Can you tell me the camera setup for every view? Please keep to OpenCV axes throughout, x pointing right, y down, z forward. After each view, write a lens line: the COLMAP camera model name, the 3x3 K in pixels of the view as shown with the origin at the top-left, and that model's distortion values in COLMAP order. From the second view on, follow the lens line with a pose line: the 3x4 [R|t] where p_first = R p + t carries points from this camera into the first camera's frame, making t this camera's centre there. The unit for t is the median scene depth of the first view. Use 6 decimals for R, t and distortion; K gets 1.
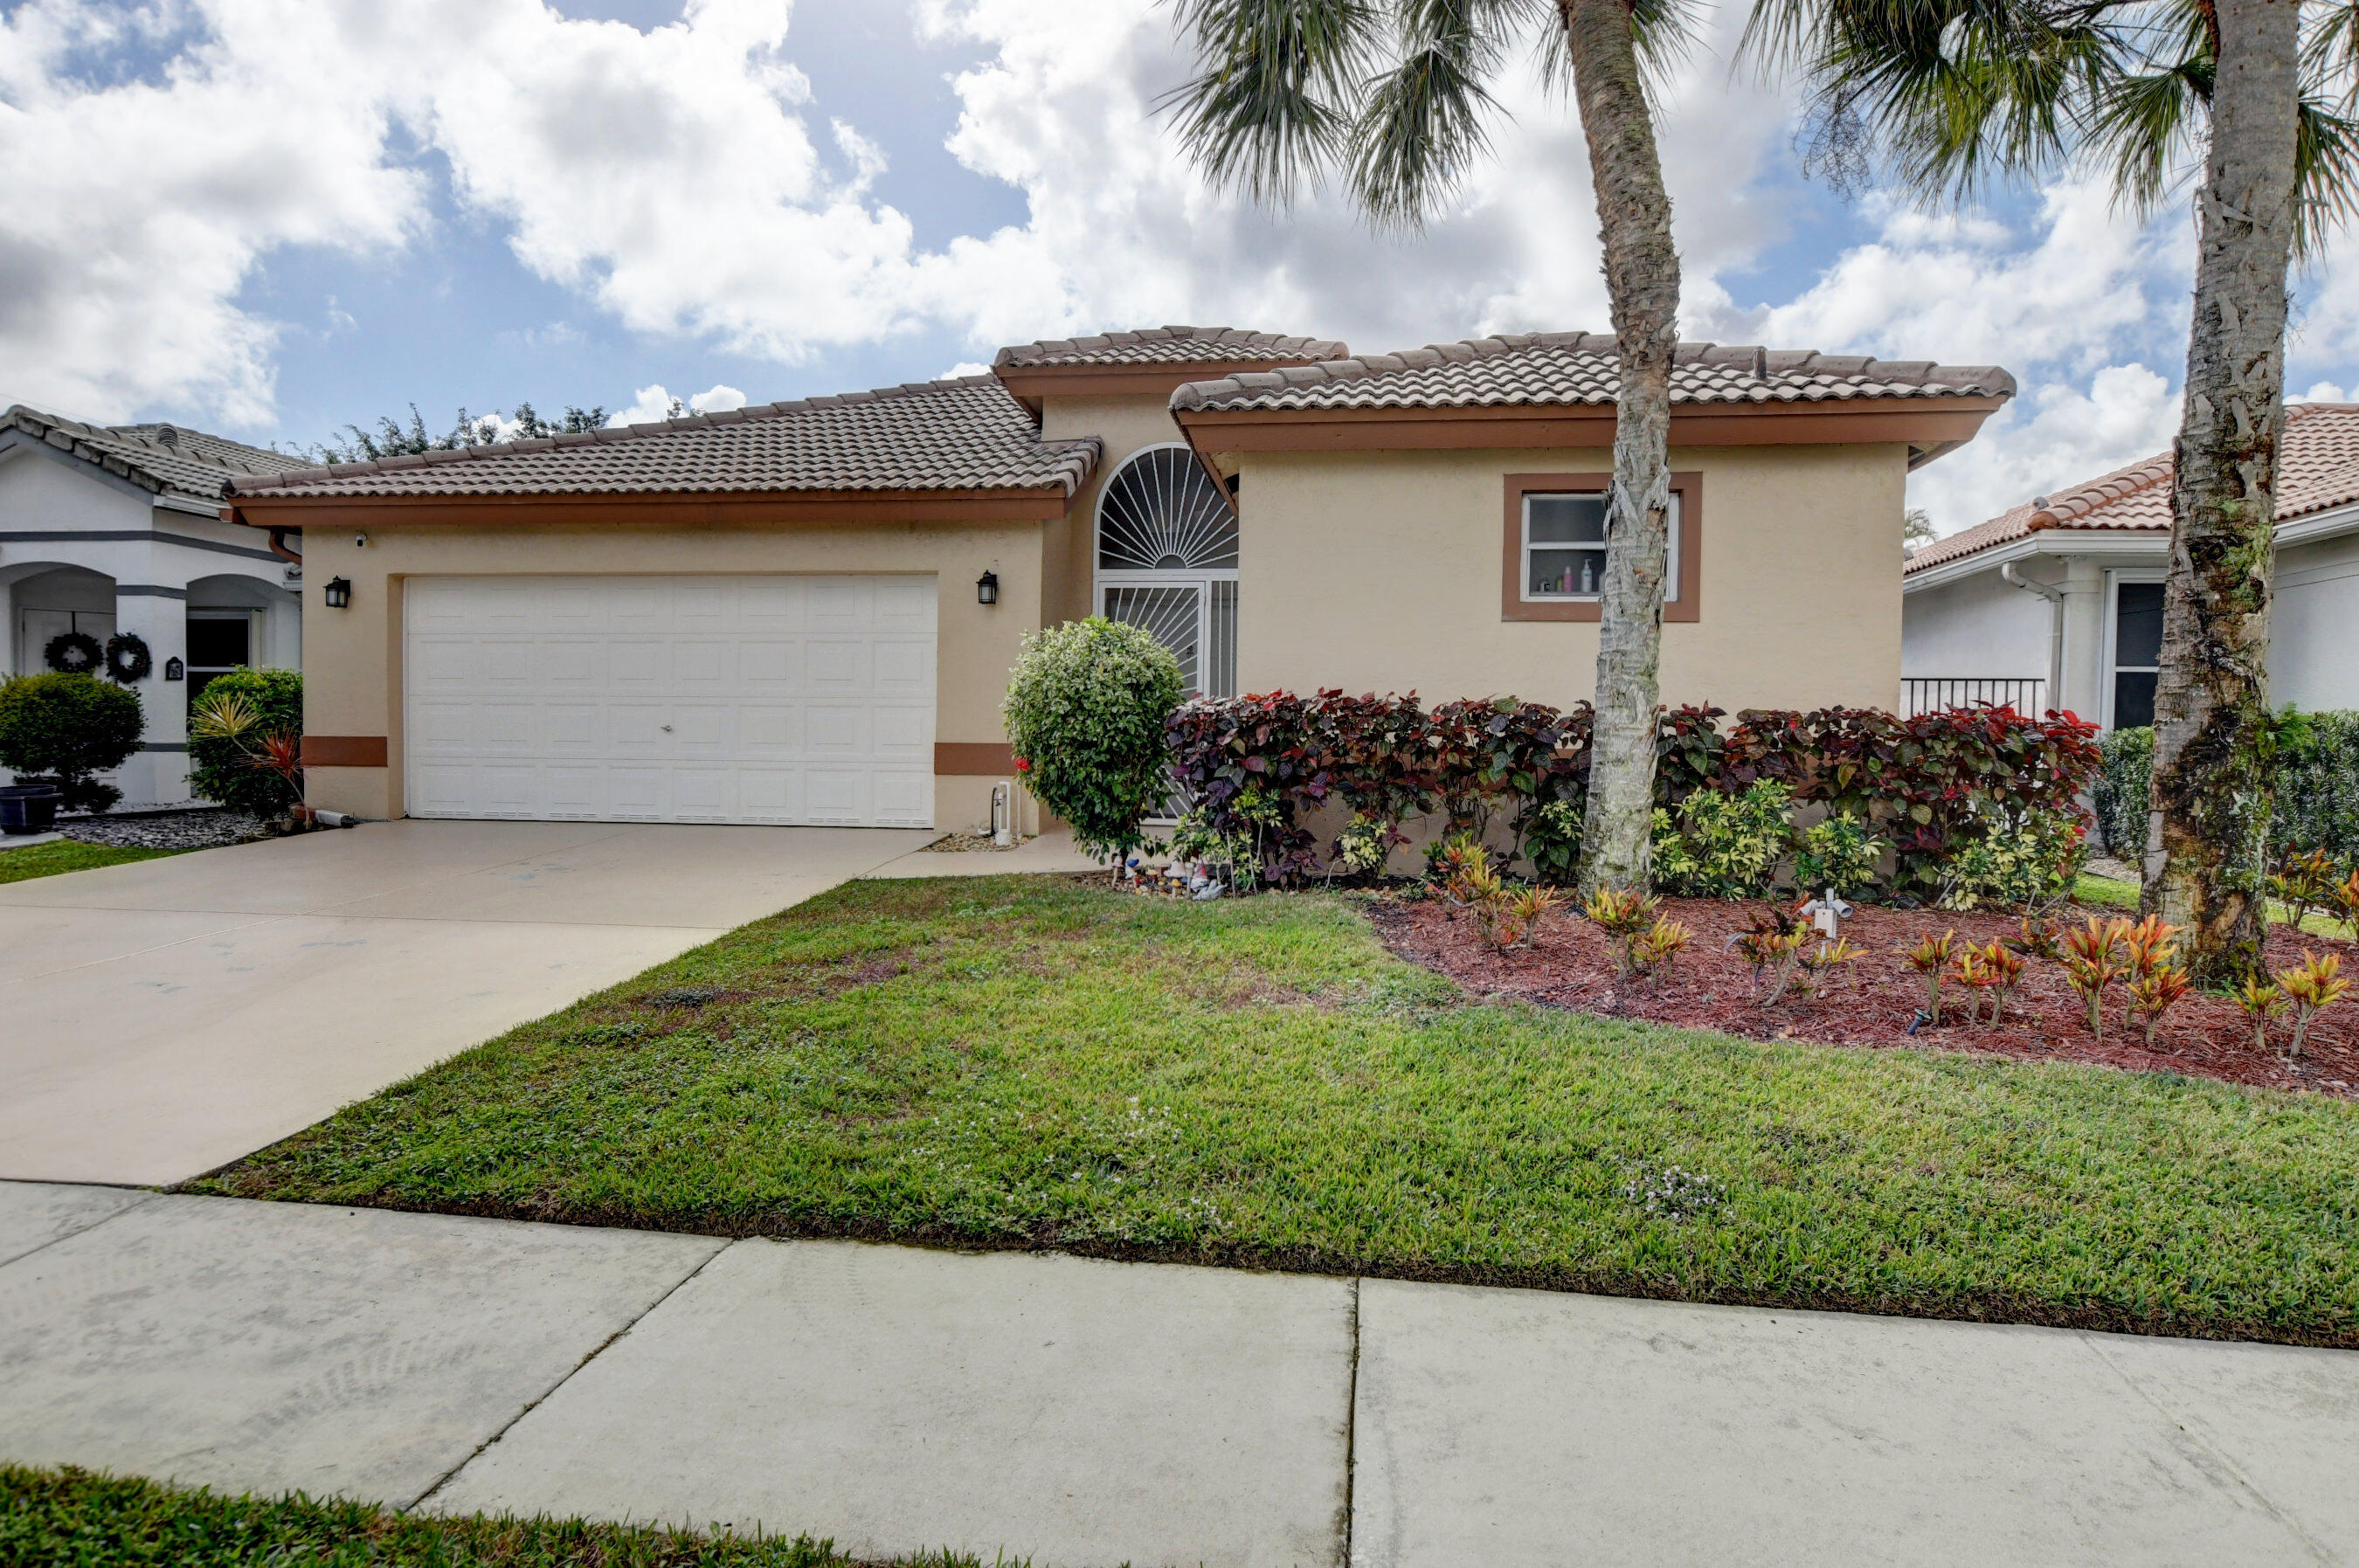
lens RADIAL K [[1384.4, 0, 1179.5], [0, 1384.4, 784.0], [0, 0, 1]] dist [-0.005057, -0.000776]
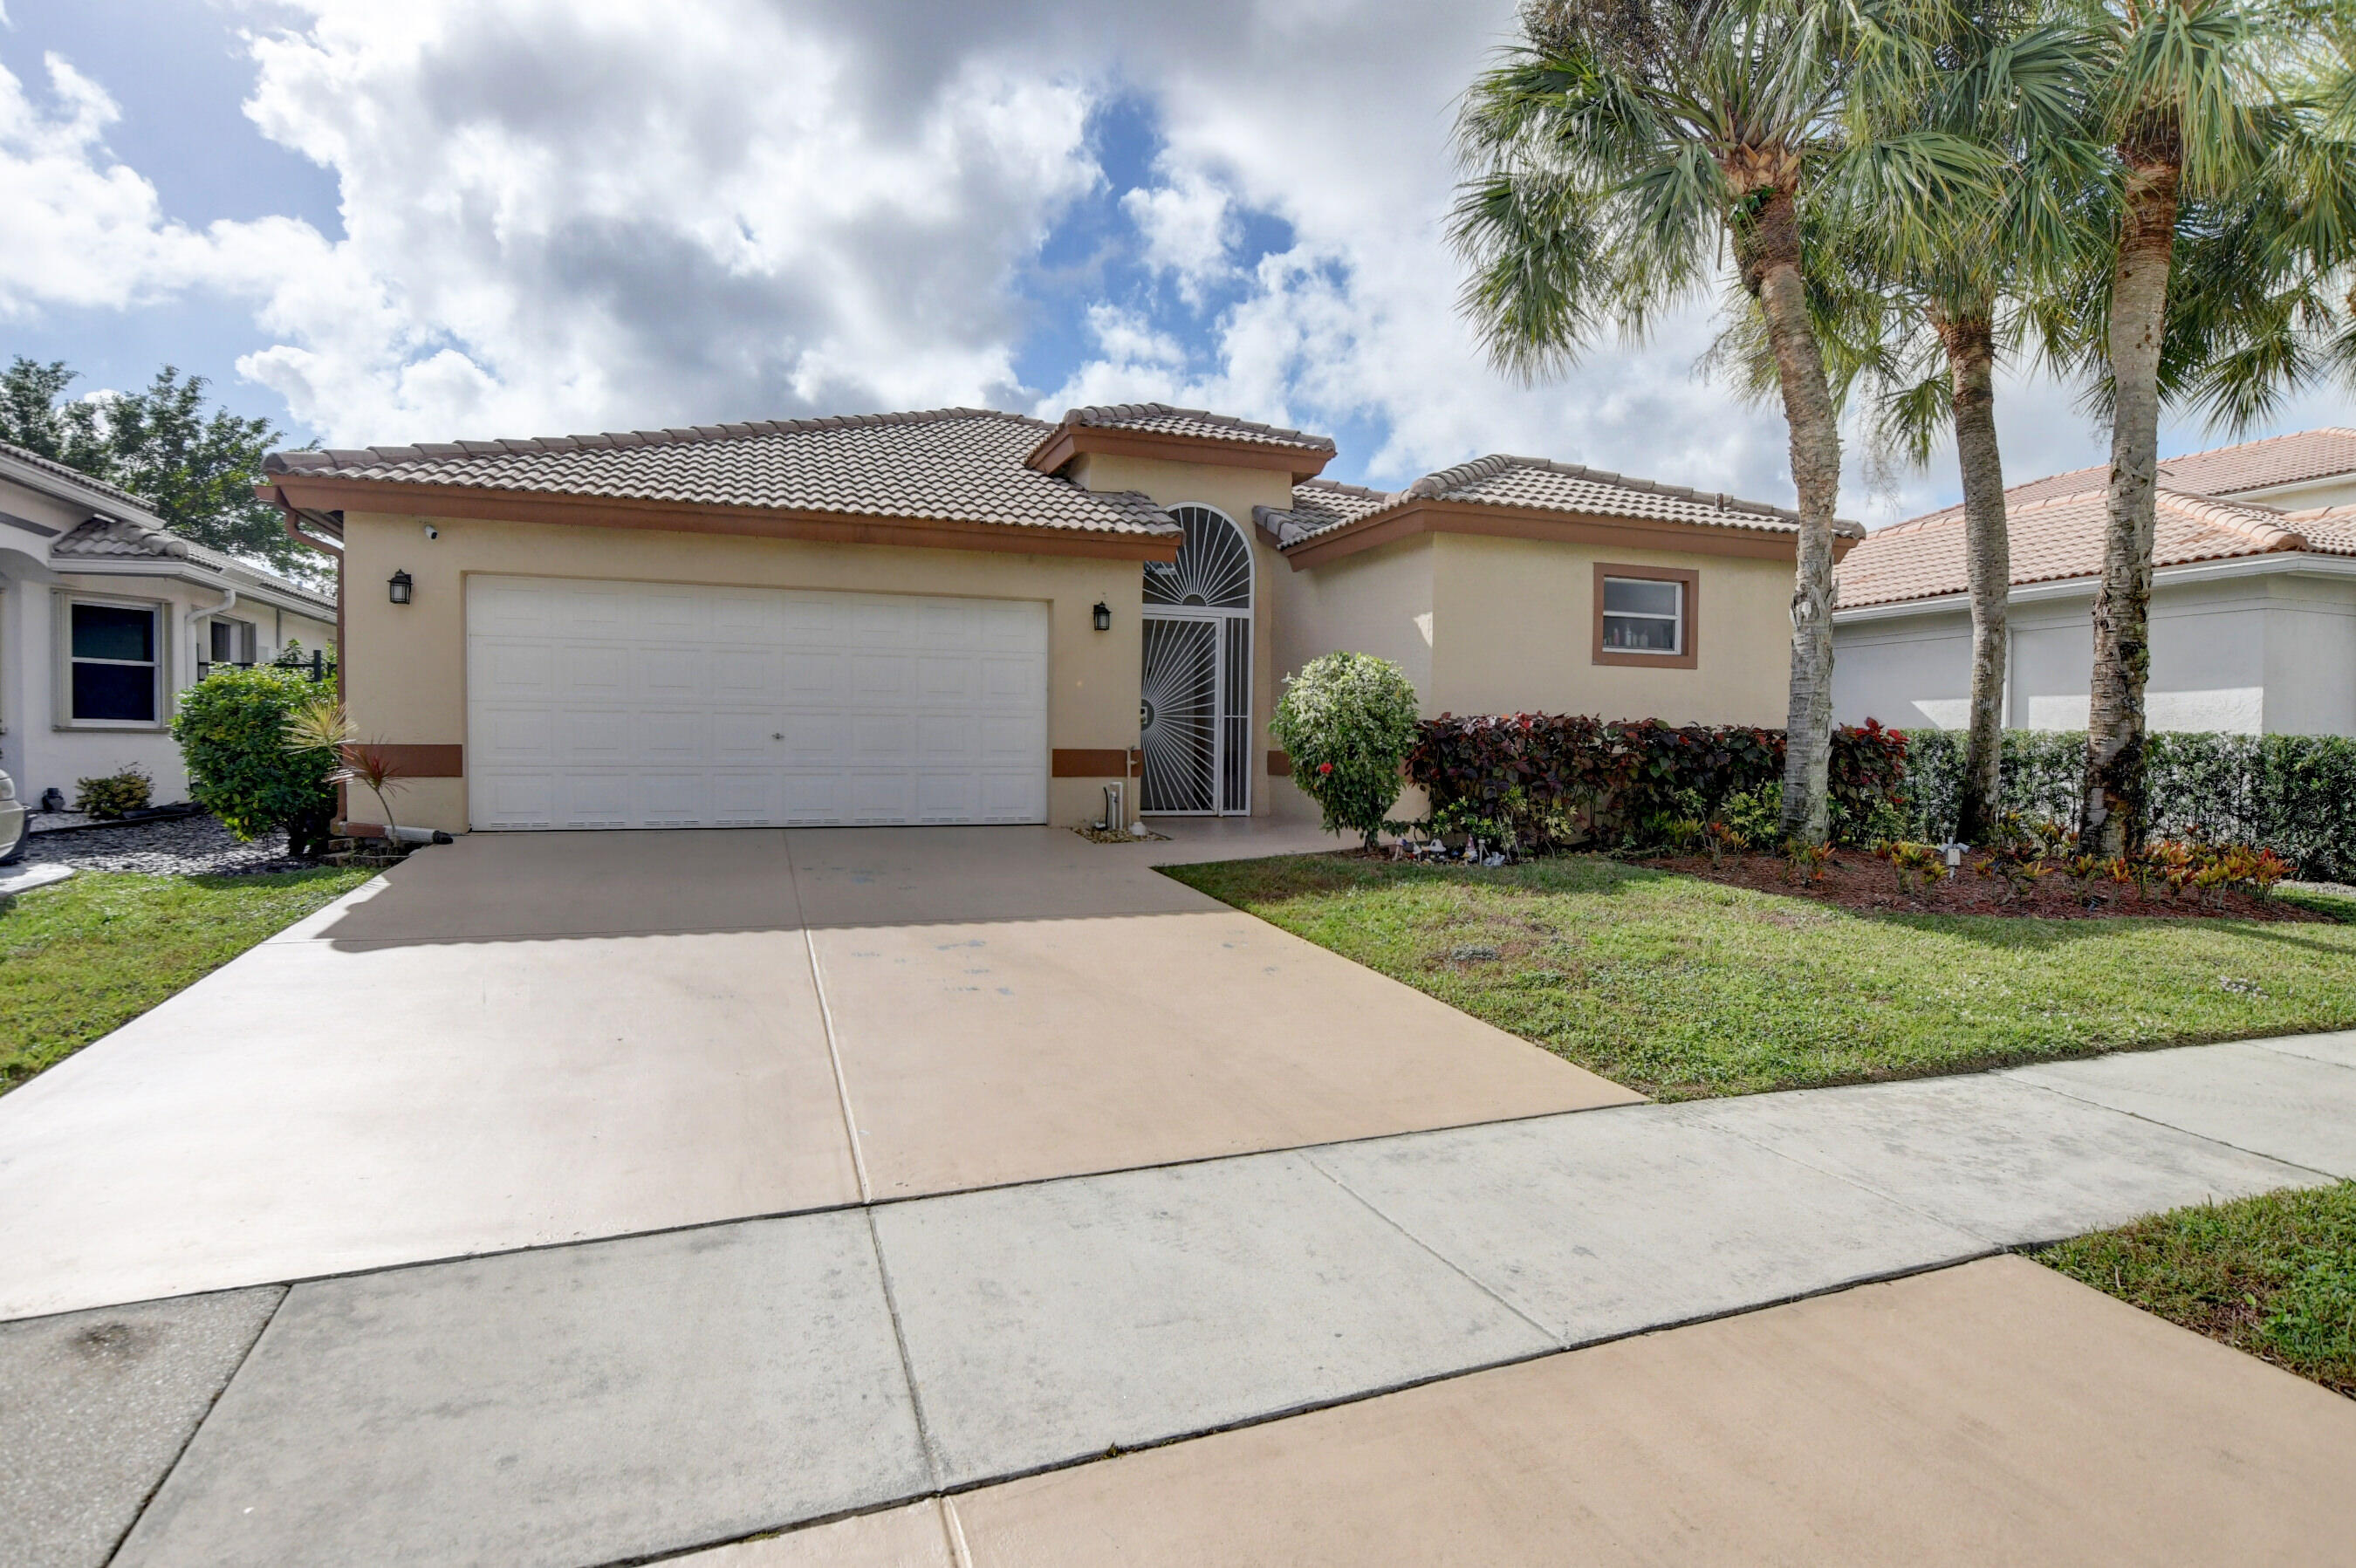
lens RADIAL K [[1203.4, 0, 1178.0], [0, 1203.4, 784.0], [0, 0, 1]] dist [-0.022247, 0.000838]
pose [[0.891483, -0.016084, 0.452769, -0.702709], [0.014252, 0.999871, 0.007456, -0.009163], [-0.452830, -0.000194, 0.891597, 0.083899]]
